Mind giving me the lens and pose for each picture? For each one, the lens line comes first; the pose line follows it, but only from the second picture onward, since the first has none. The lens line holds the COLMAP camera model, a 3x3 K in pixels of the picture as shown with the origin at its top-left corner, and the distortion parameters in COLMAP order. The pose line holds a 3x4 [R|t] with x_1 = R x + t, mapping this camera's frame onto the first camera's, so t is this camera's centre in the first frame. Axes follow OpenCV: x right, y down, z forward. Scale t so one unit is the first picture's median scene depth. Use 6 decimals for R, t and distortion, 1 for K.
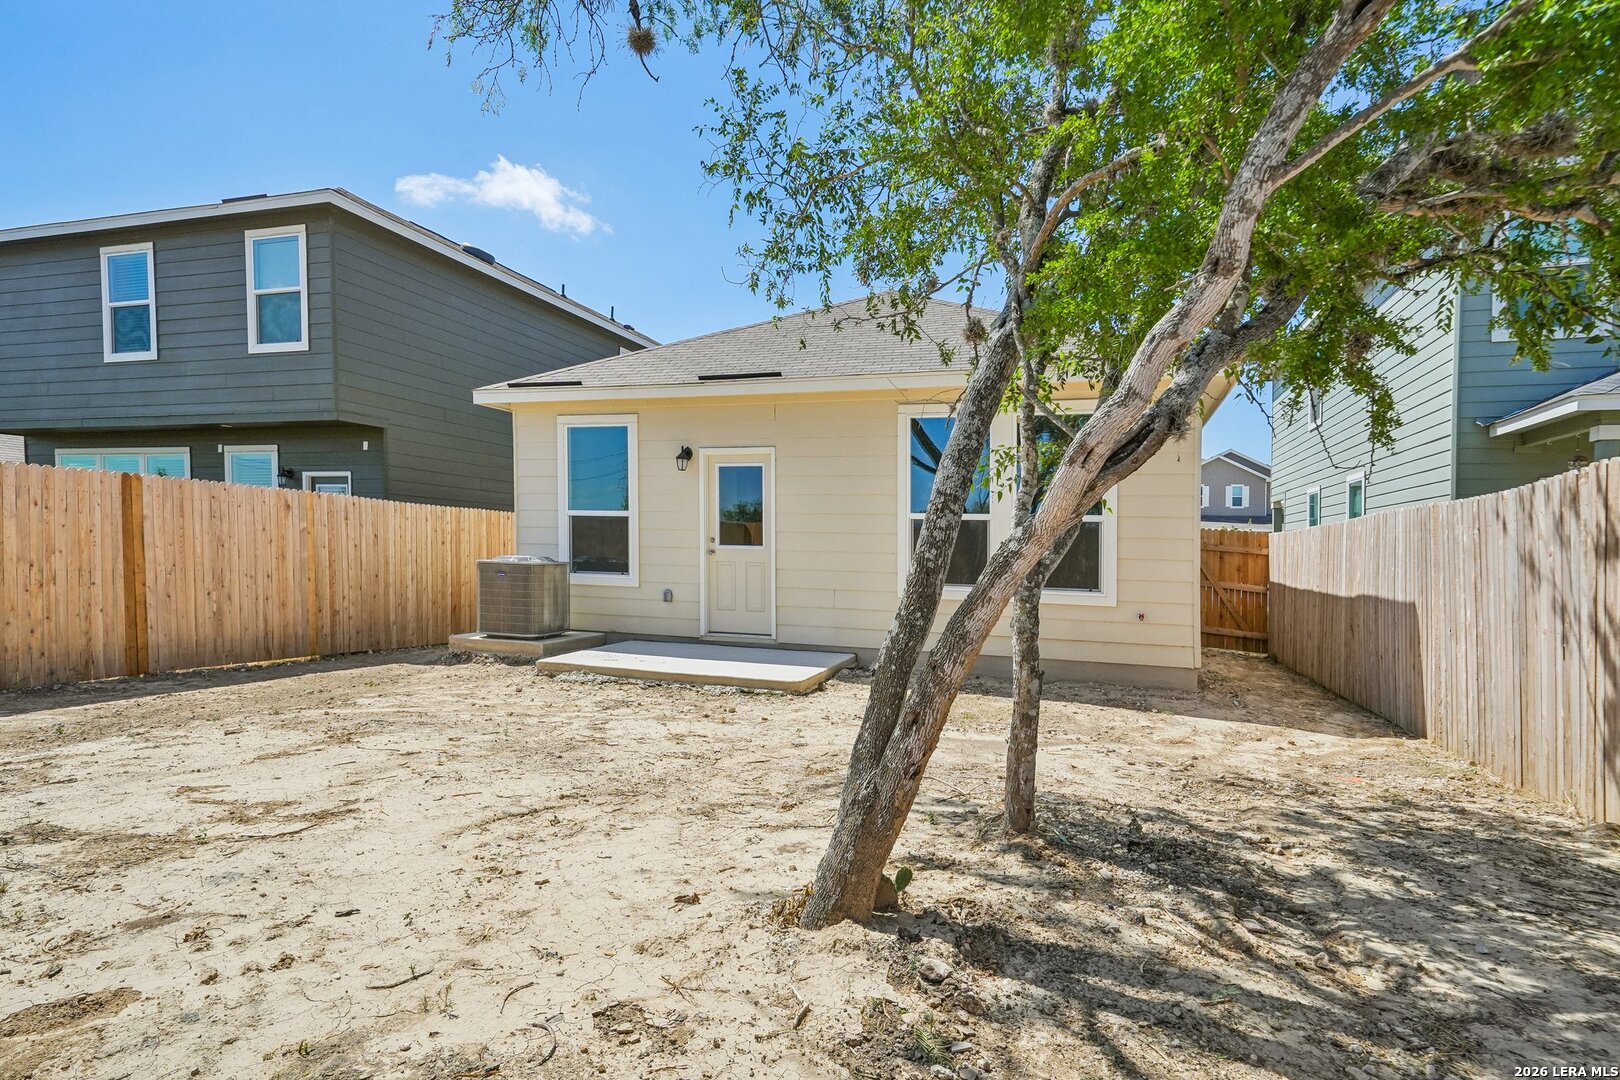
lens RADIAL K [[884.2, 0, 781.5], [0, 884.2, 542.8], [0, 0, 1]] dist [0.028352, -0.003886]
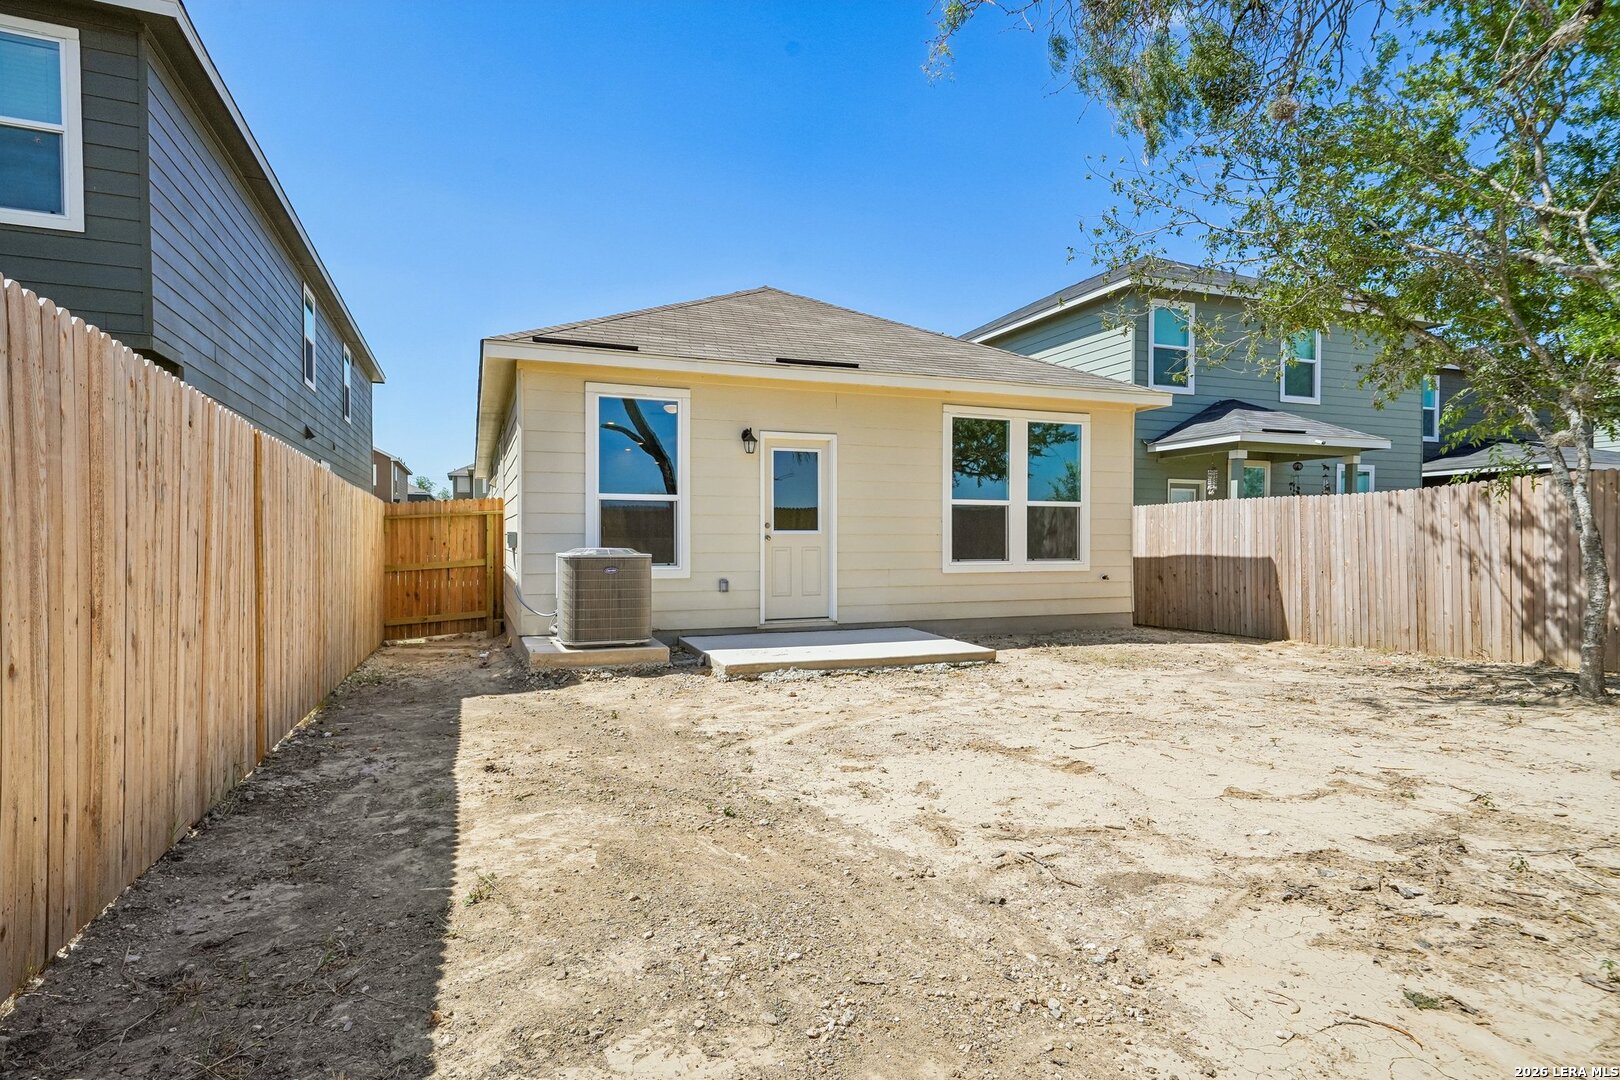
lens RADIAL K [[884.2, 0, 768.5], [0, 884.2, 513.1], [0, 0, 1]] dist [0.028352, -0.003886]
pose [[0.753381, -0.007816, 0.657538, -0.721337], [0.014031, 0.999893, -0.004190, -0.012828], [-0.657434, 0.012382, 0.753410, 0.262363]]
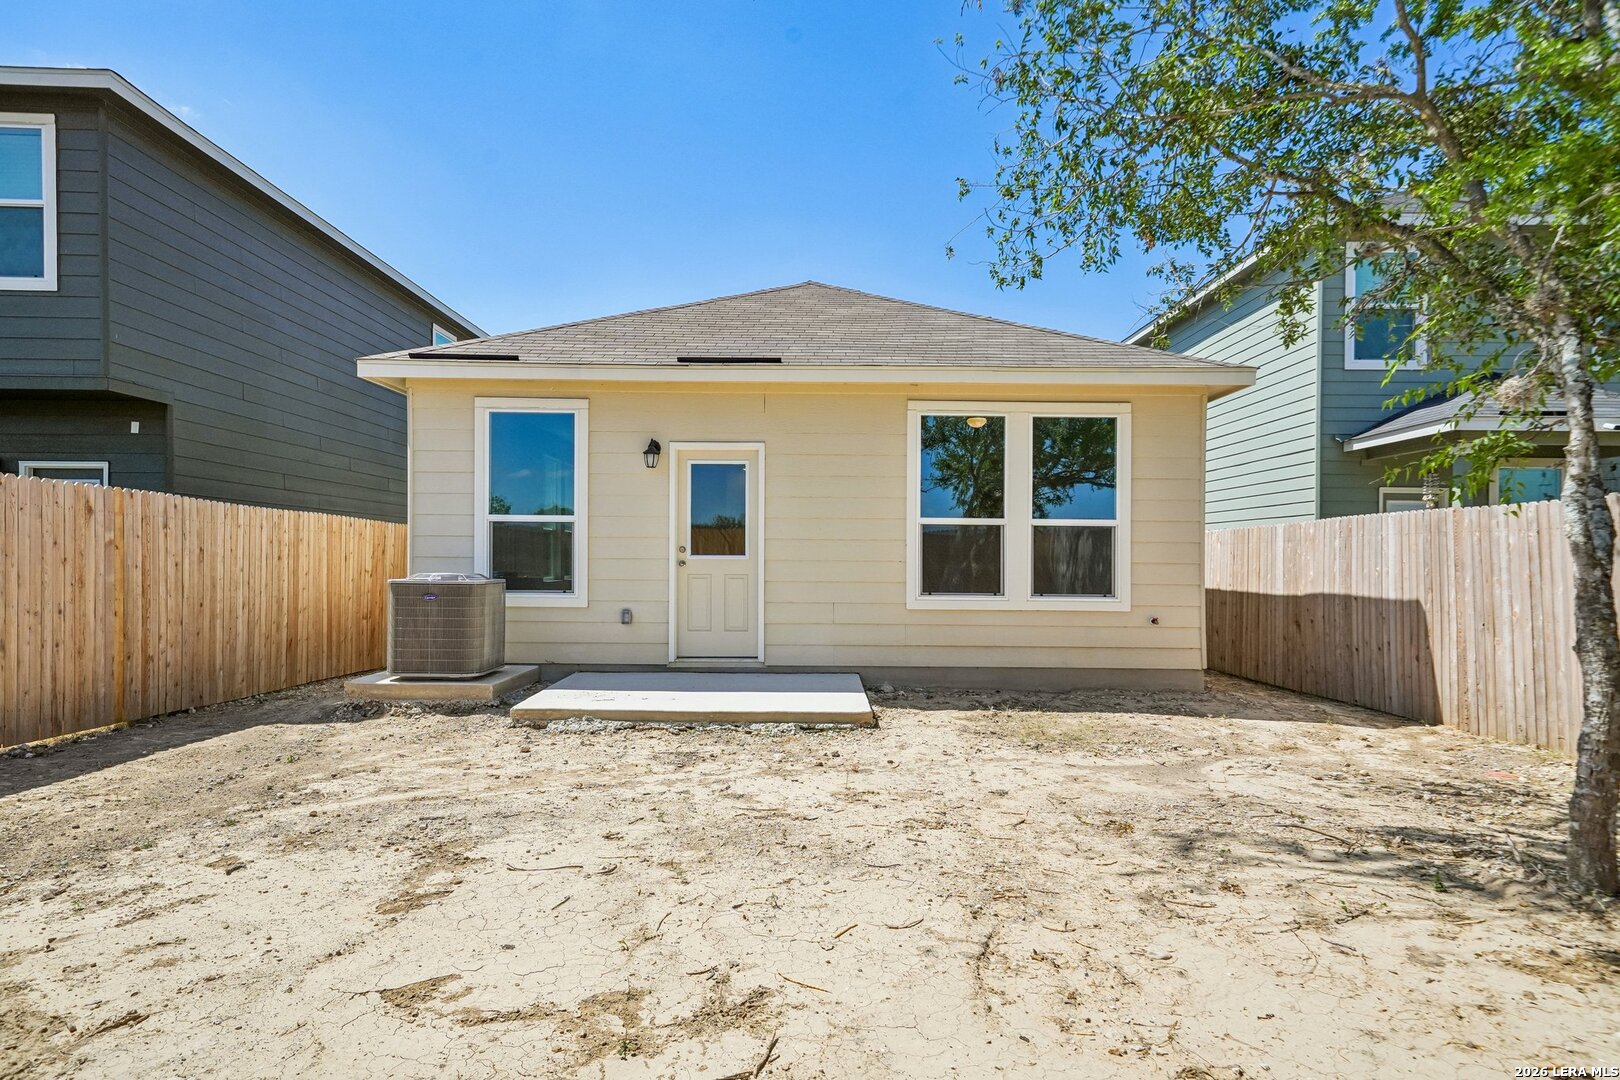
lens RADIAL K [[884.2, 0, 795.7], [0, 884.2, 530.9], [0, 0, 1]] dist [0.028352, -0.003886]
pose [[0.942137, -0.006723, 0.335161, -0.262357], [0.012805, 0.999791, -0.015941, -0.006126], [-0.334984, 0.019310, 0.942026, 0.154420]]
